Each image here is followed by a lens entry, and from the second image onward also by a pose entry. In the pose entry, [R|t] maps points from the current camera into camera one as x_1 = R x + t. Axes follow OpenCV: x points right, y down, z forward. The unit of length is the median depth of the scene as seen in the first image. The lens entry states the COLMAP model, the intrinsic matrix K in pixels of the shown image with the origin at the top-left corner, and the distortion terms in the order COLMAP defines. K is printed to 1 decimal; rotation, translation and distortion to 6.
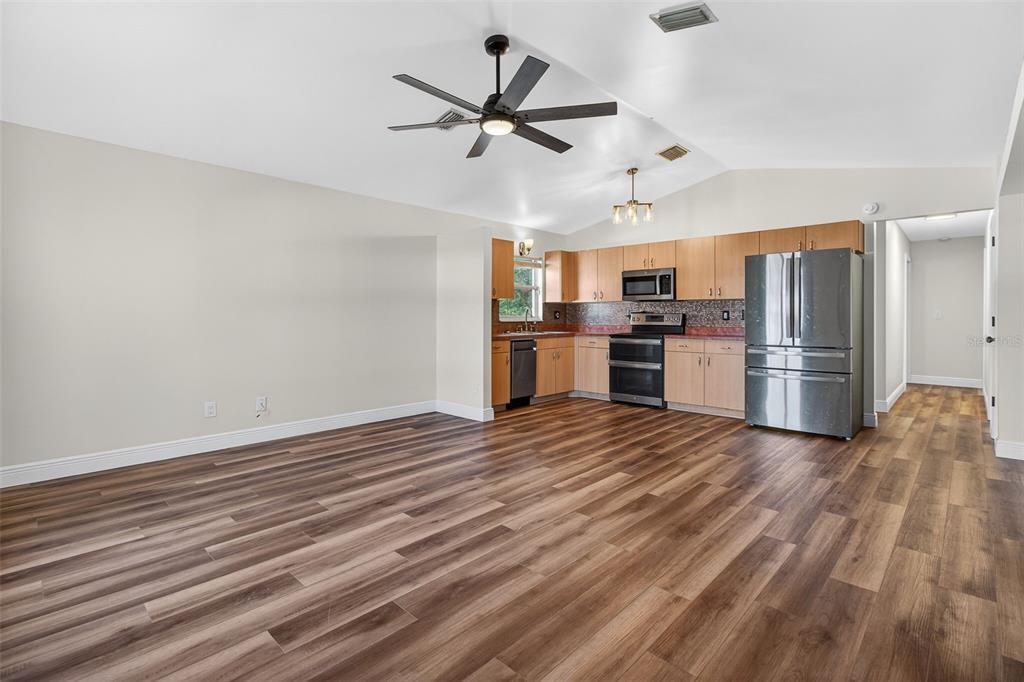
lens RADIAL K [[476.2, 0, 514.8], [0, 476.2, 315.1], [0, 0, 1]] dist [-0.013214, 0.000428]
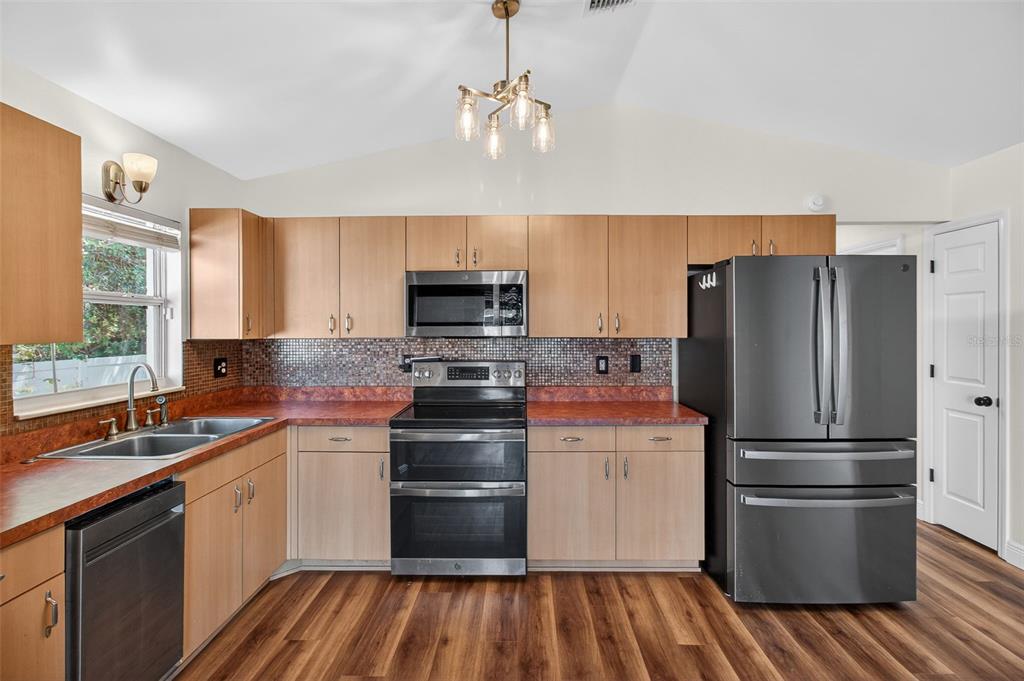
lens RADIAL K [[480.4, 0, 518.1], [0, 480.4, 326.4], [0, 0, 1]] dist [0.000314, 0.000637]
pose [[0.735450, -0.001229, 0.677578, -0.005526], [0.002478, 0.999997, -0.000875, -0.043879], [-0.677574, 0.002322, 0.735451, 0.654200]]
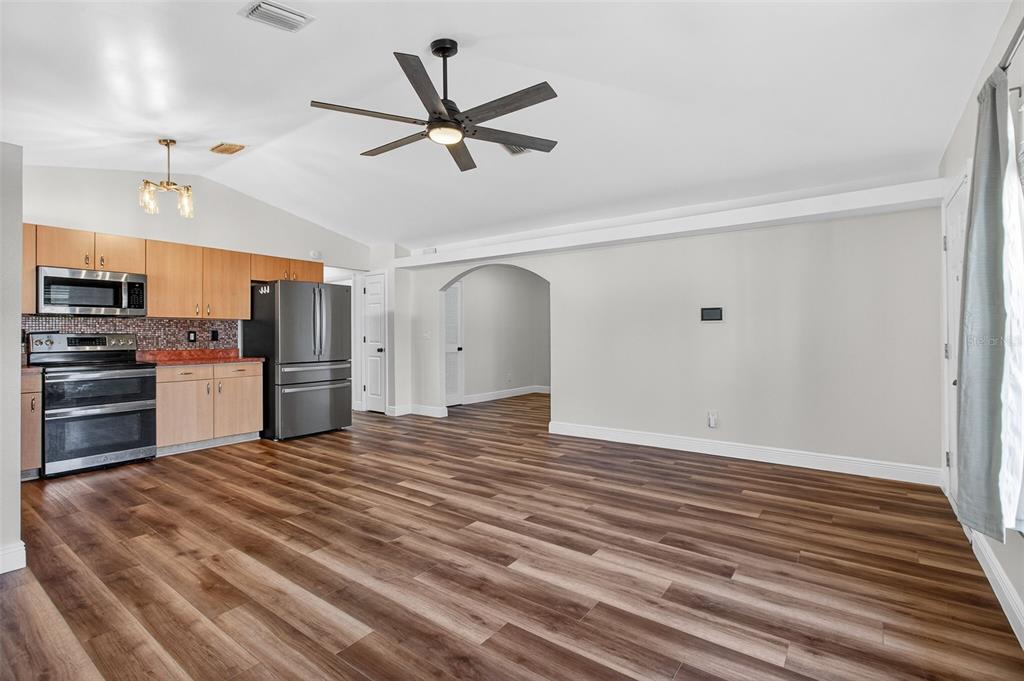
lens RADIAL K [[474.6, 0, 518.0], [0, 474.6, 335.5], [0, 0, 1]] dist [-0.014765, 0.000036]
pose [[-0.130631, -0.000110, 0.991431, -0.505743], [0.003338, 0.999994, 0.000551, 0.000115], [-0.991425, 0.003381, -0.130630, 0.510632]]
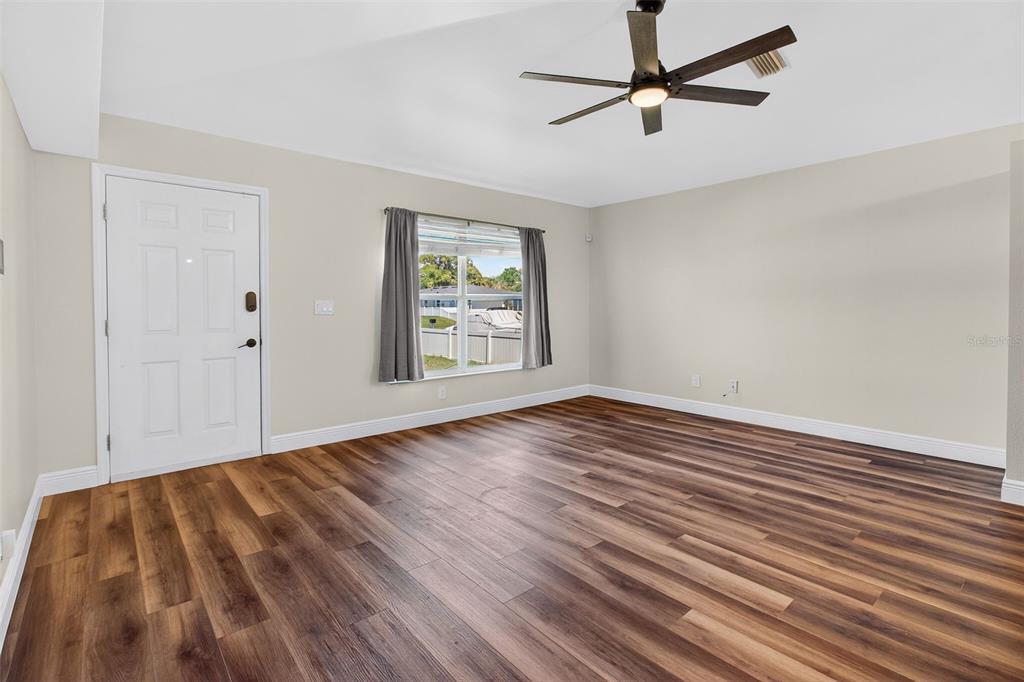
lens RADIAL K [[483.6, 0, 512.0], [0, 483.6, 341.0], [0, 0, 1]] dist [-0.013223, 0.000508]
pose [[-0.099149, 0.073278, -0.992371, 0.453807], [0.004173, 0.997307, 0.073225, -0.001303], [0.995064, 0.003119, -0.099188, 0.433518]]
